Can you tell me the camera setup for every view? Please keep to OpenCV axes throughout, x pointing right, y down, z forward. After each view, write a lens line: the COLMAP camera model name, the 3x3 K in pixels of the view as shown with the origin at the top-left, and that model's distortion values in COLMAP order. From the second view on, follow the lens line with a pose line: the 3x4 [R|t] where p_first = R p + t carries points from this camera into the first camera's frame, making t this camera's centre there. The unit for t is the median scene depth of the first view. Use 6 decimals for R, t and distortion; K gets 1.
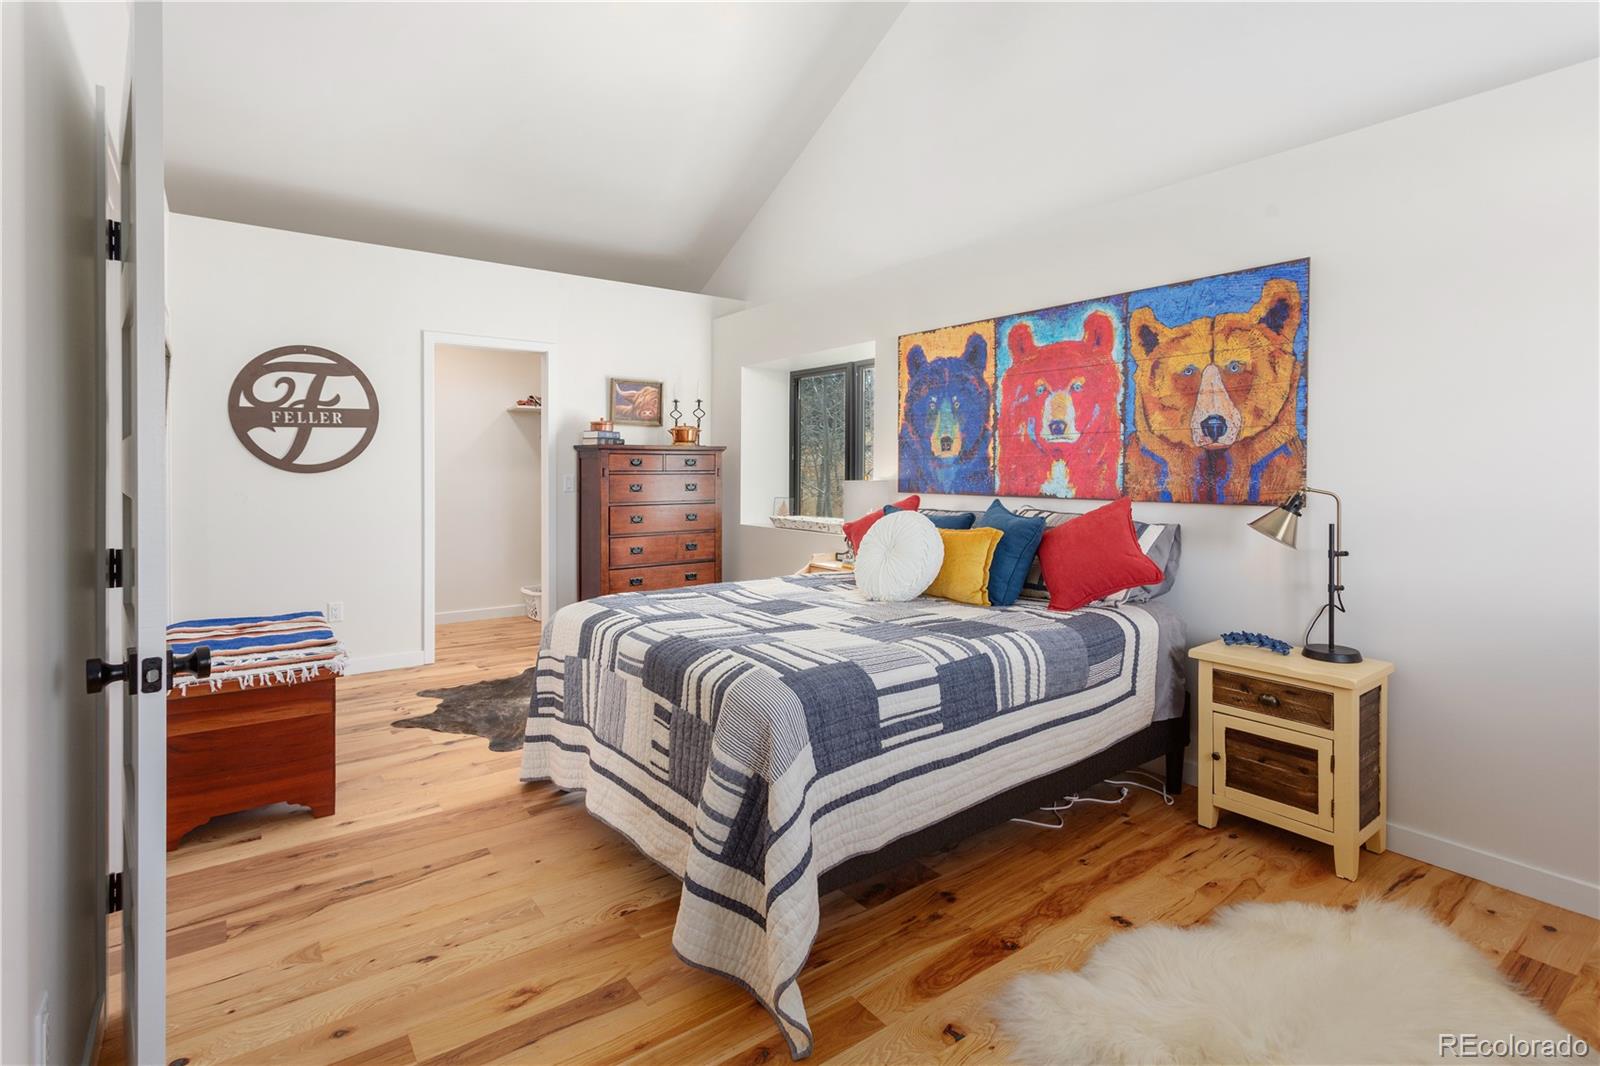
lens RADIAL K [[782.6, 0, 795.8], [0, 782.6, 472.4], [0, 0, 1]] dist [0.001382, 0.001769]
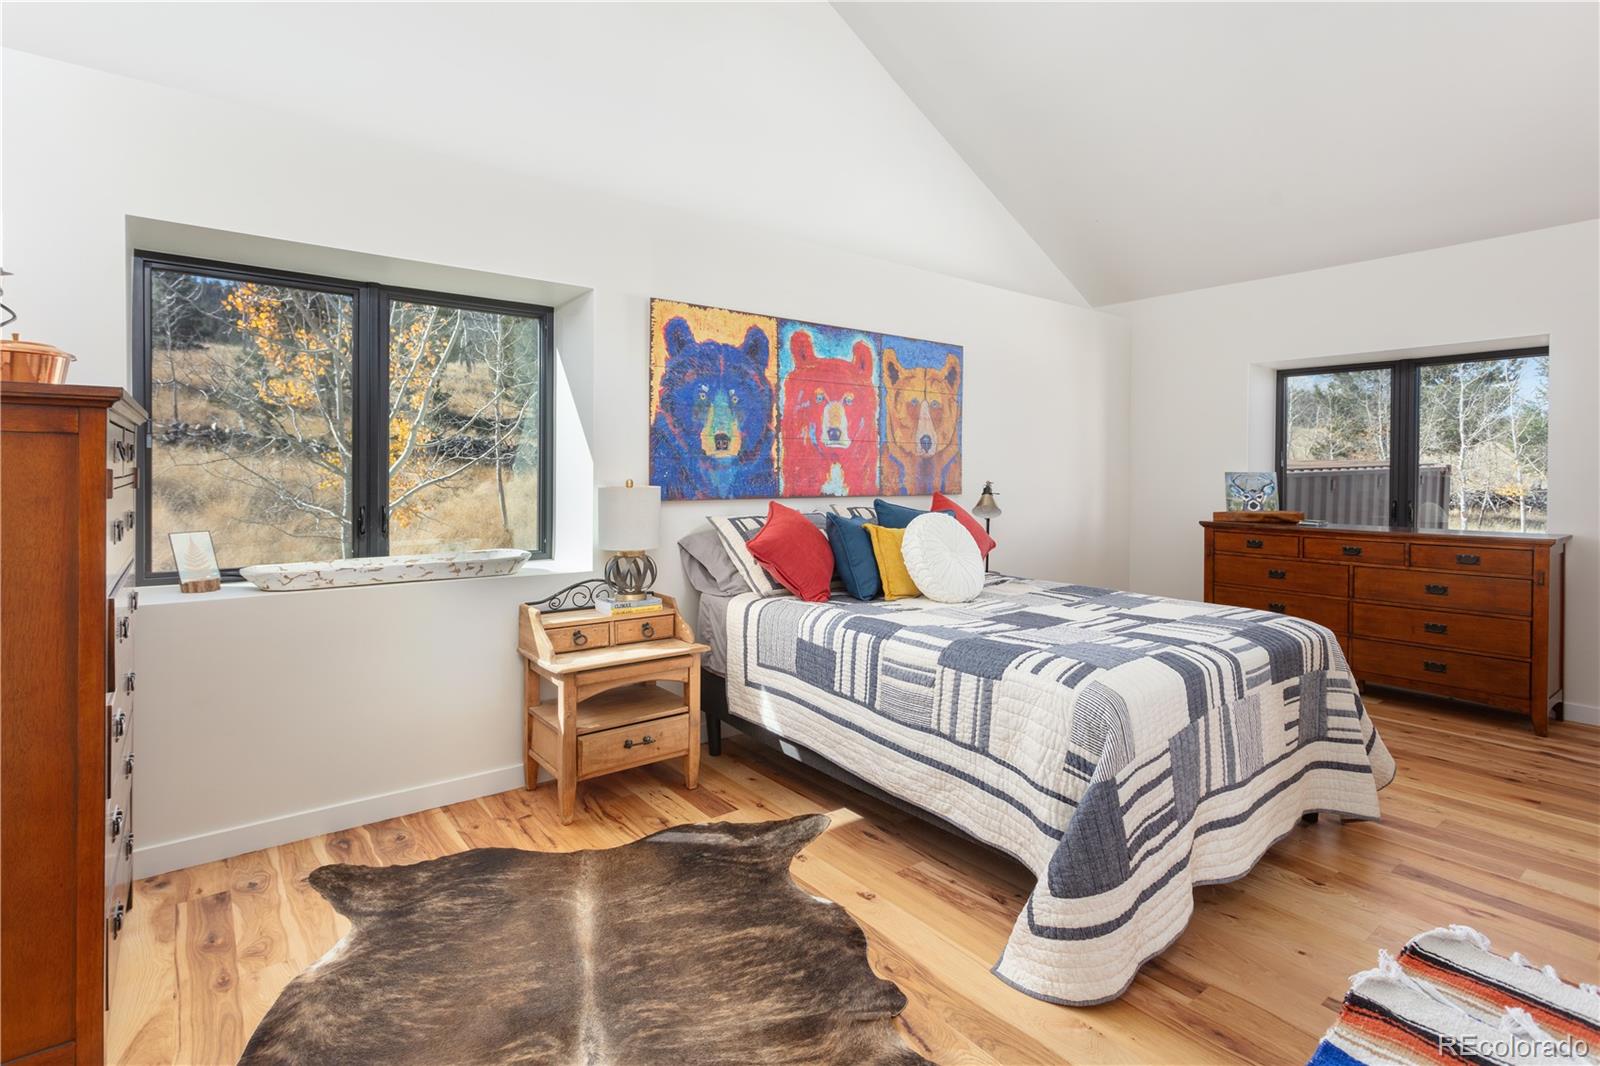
lens RADIAL K [[782.6, 0, 792.1], [0, 782.6, 475.1], [0, 0, 1]] dist [0.001382, 0.001769]
pose [[-0.027521, -0.007842, 0.999590, -0.772768], [0.000798, 0.999969, 0.007867, -0.007185], [-0.999621, 0.001014, -0.027514, 1.066769]]
